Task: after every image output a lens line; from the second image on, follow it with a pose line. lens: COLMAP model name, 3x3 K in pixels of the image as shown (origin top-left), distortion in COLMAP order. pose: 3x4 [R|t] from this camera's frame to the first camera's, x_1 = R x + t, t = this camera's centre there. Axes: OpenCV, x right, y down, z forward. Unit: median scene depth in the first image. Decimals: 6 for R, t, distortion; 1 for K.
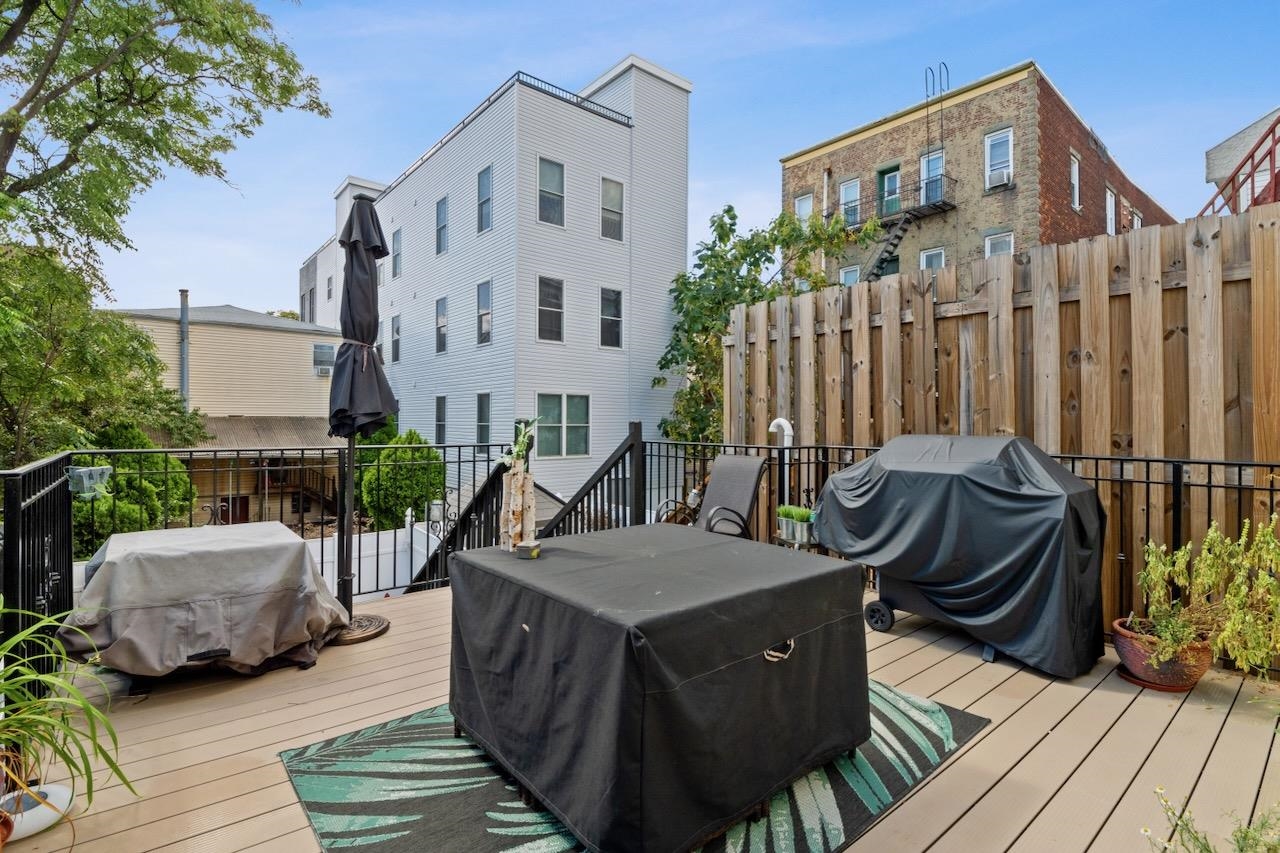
lens RADIAL K [[610.9, 0, 636.3], [0, 610.9, 418.1], [0, 0, 1]] dist [0.016323, -0.026056]
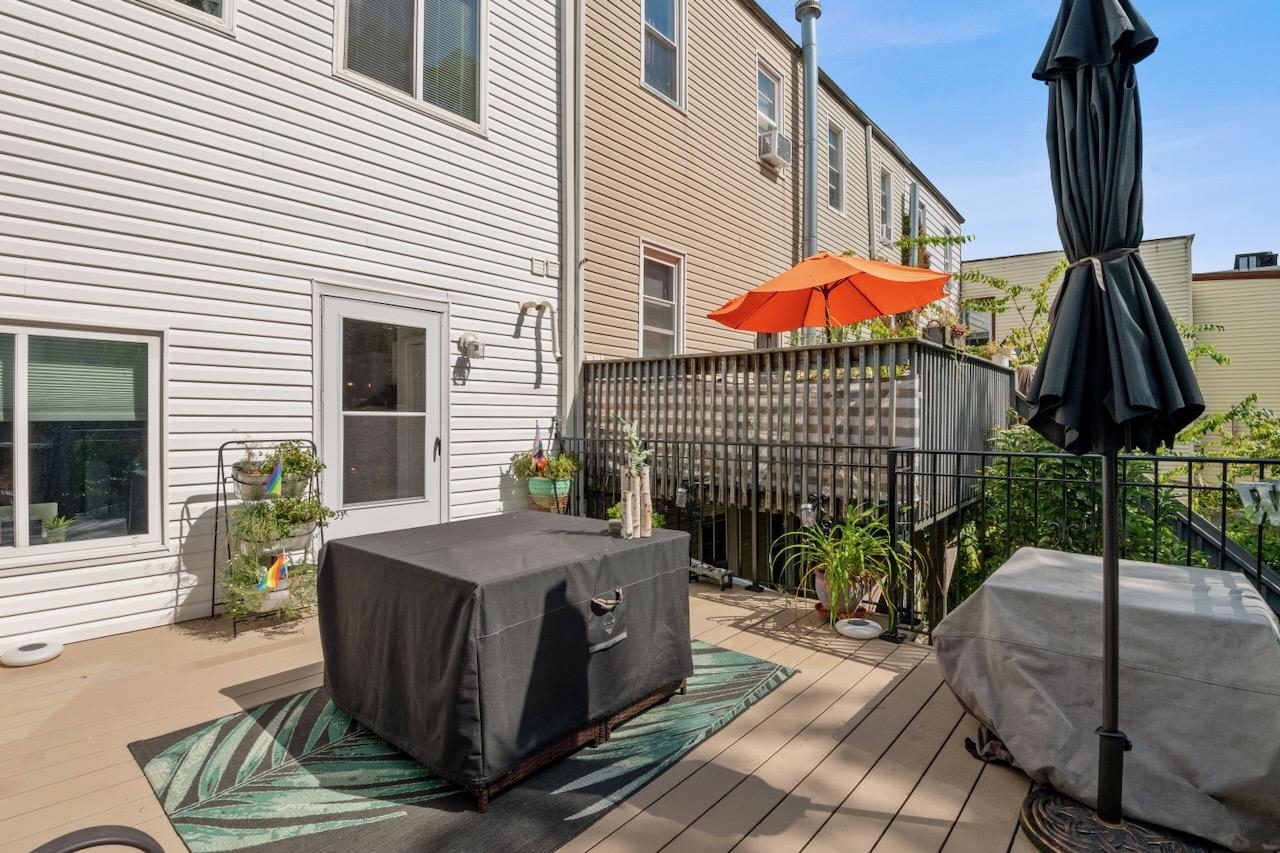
lens RADIAL K [[610.9, 0, 636.3], [0, 610.9, 418.1], [0, 0, 1]] dist [0.016323, -0.026056]
pose [[-0.987568, 0.001042, -0.157188, -0.027898], [0.003380, 0.999888, -0.014606, 0.022014], [0.157155, -0.014956, -0.987461, 2.076055]]
